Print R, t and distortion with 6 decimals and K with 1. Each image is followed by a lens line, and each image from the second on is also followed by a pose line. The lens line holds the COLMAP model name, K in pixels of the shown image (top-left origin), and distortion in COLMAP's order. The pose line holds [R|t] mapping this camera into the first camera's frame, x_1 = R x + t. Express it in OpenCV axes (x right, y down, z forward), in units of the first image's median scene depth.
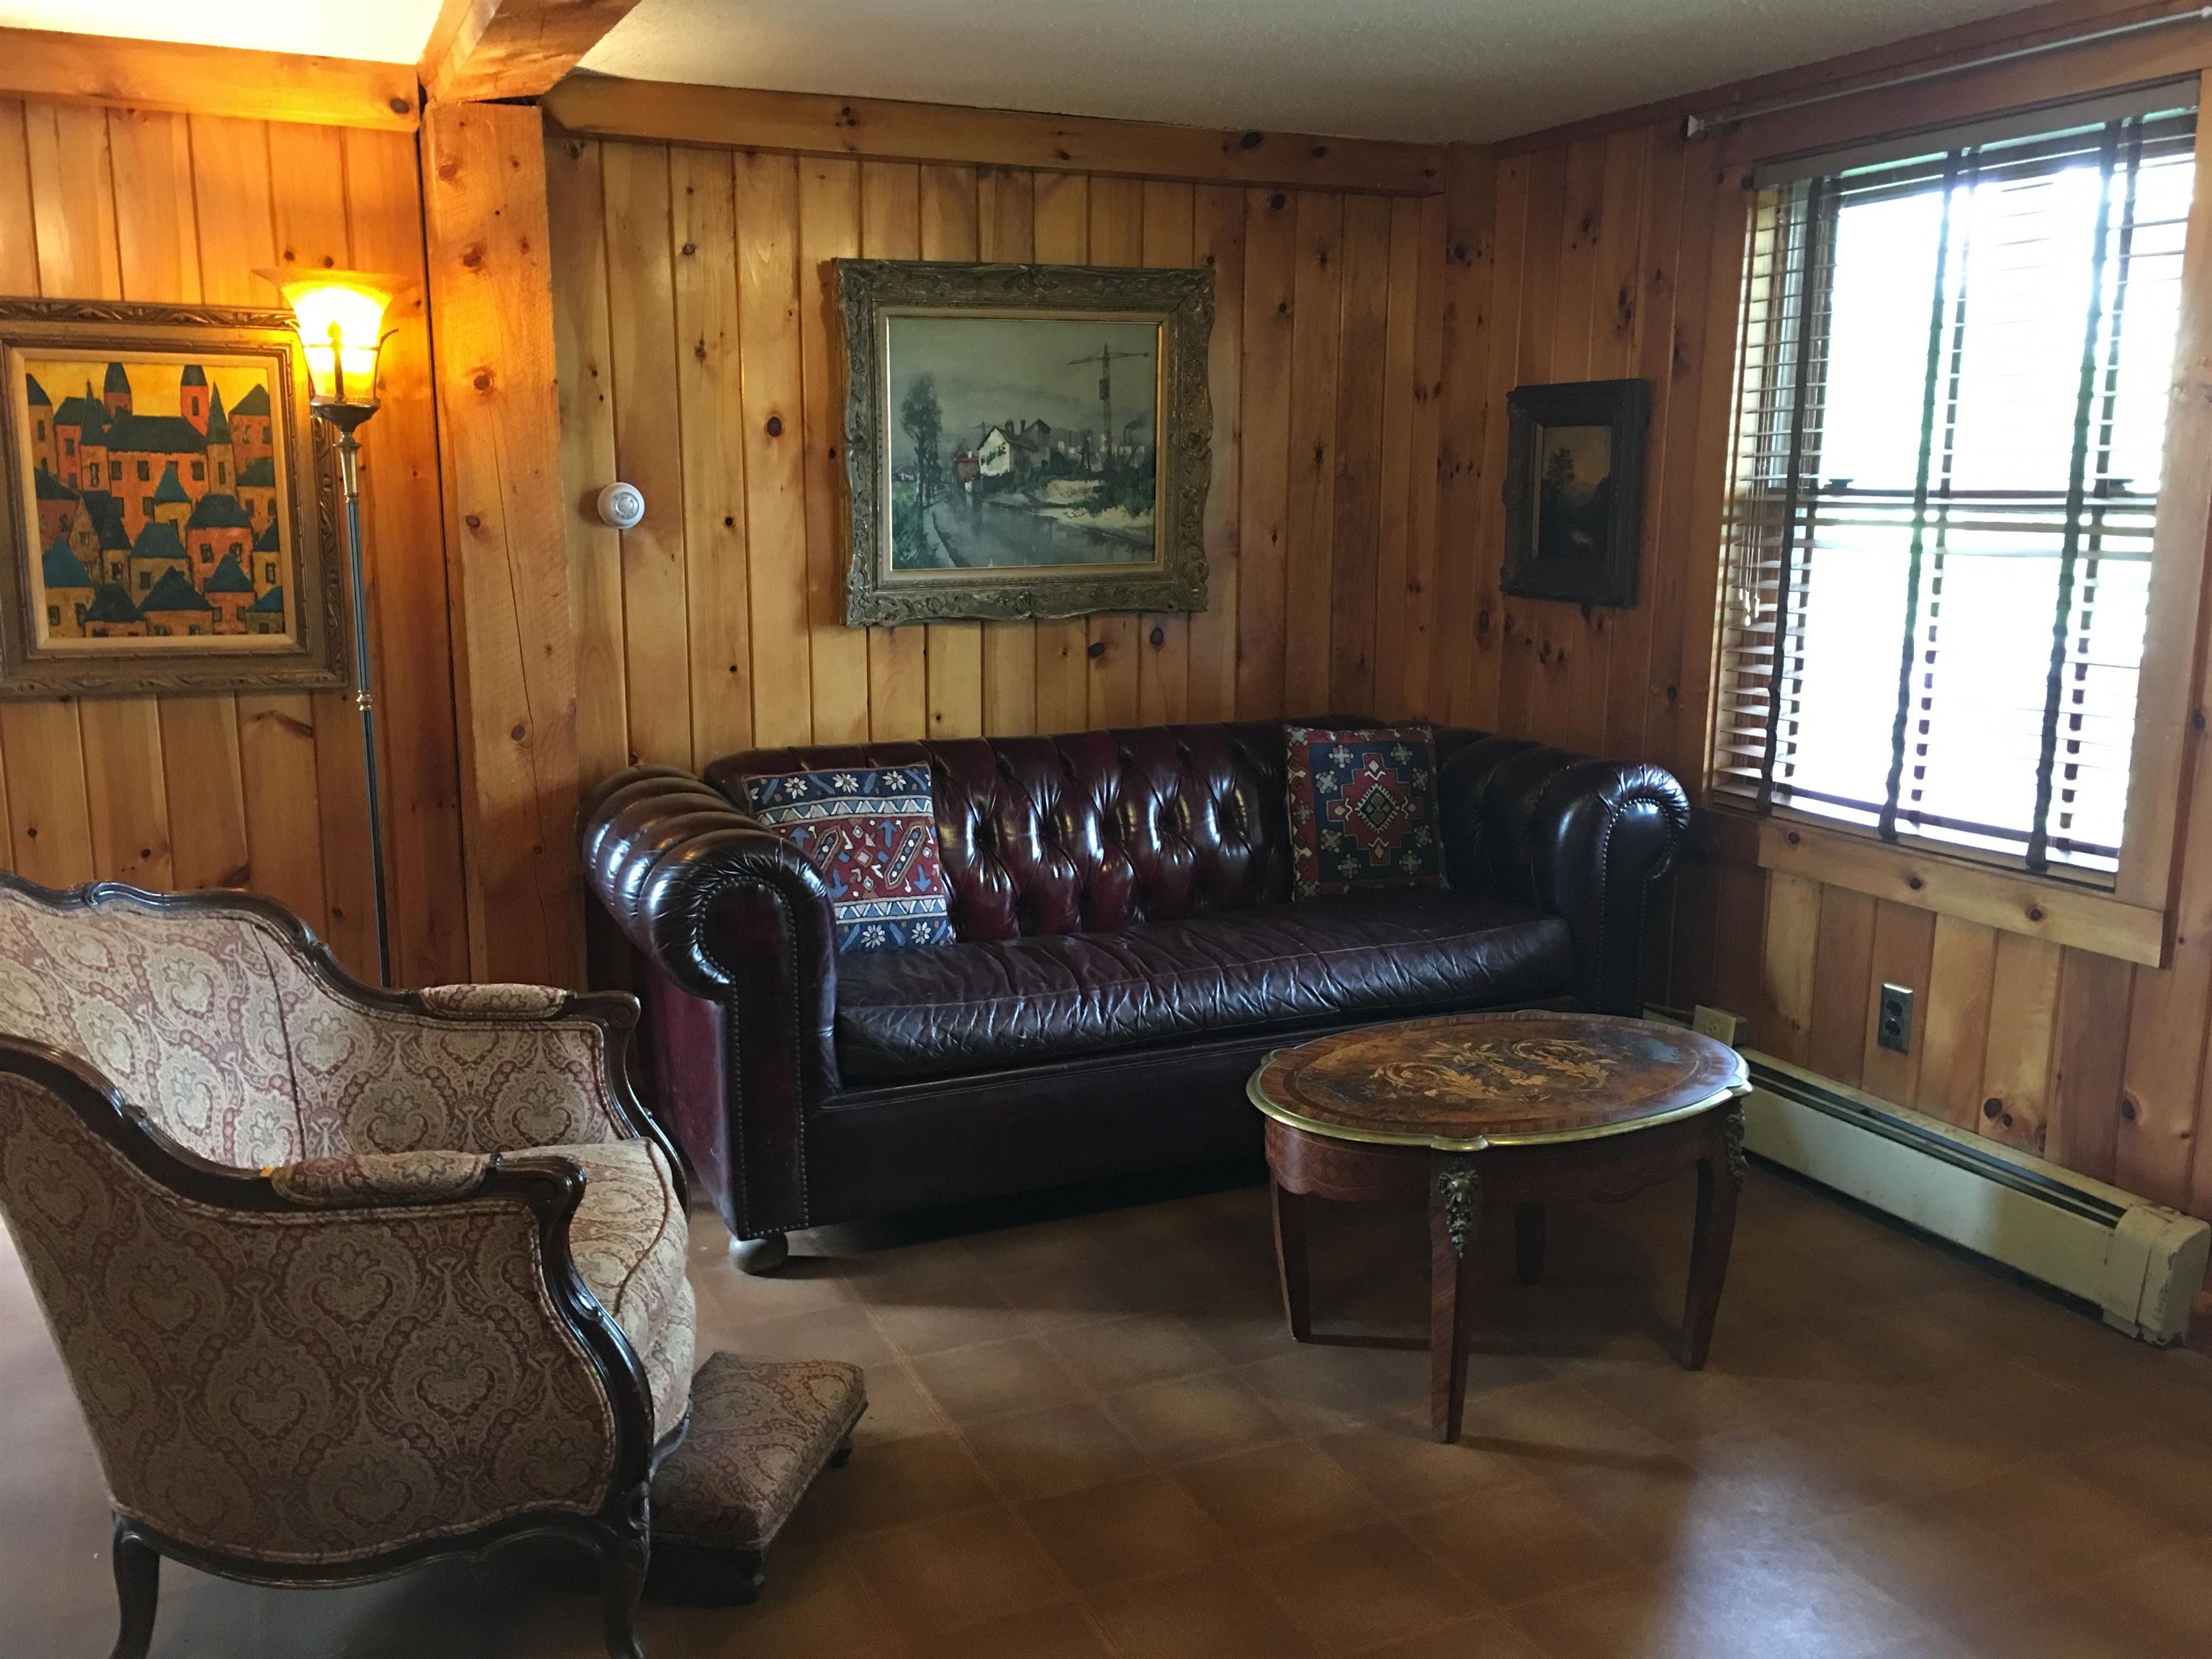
lens RADIAL K [[1851.0, 0, 1092.9], [0, 1851.0, 817.1], [0, 0, 1]] dist [0.074659, -0.076521]
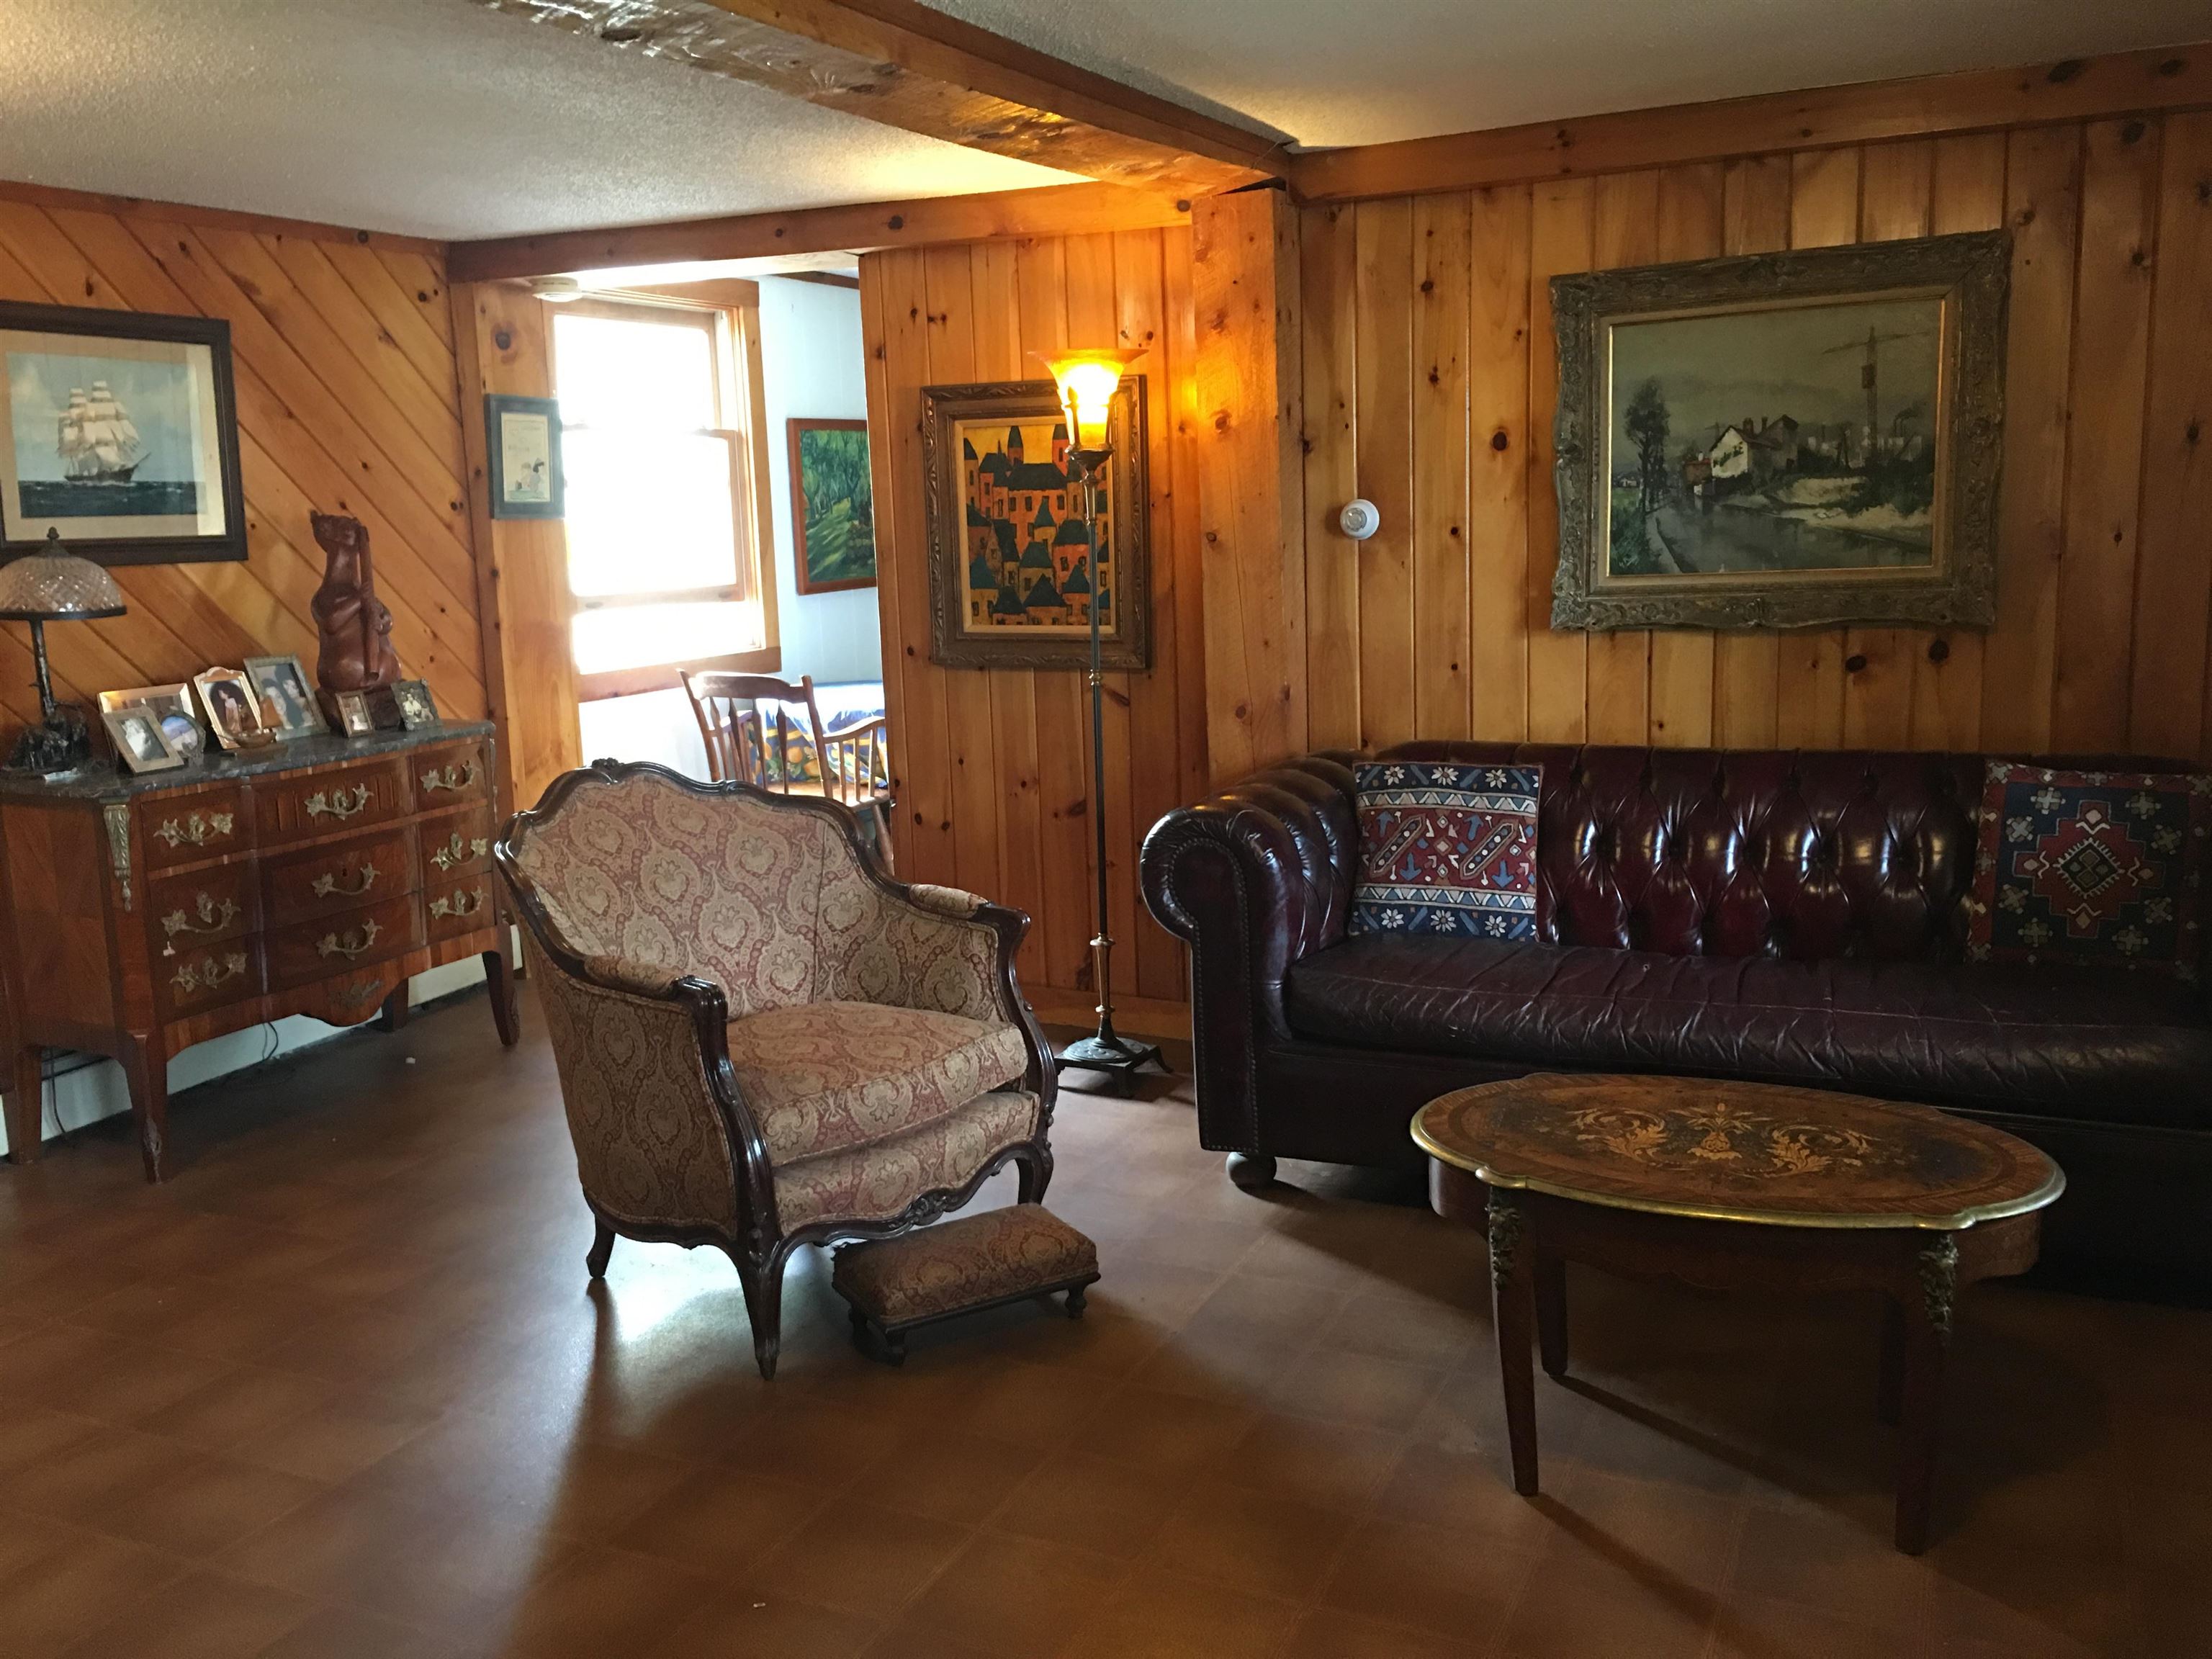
lens RADIAL K [[1851.0, 0, 1092.9], [0, 1851.0, 817.1], [0, 0, 1]] dist [0.074659, -0.076521]
pose [[0.669140, 0.101445, -0.736180, 0.494255], [-0.100591, 0.993886, 0.045526, -0.021847], [0.736297, 0.043589, 0.675253, 0.121815]]
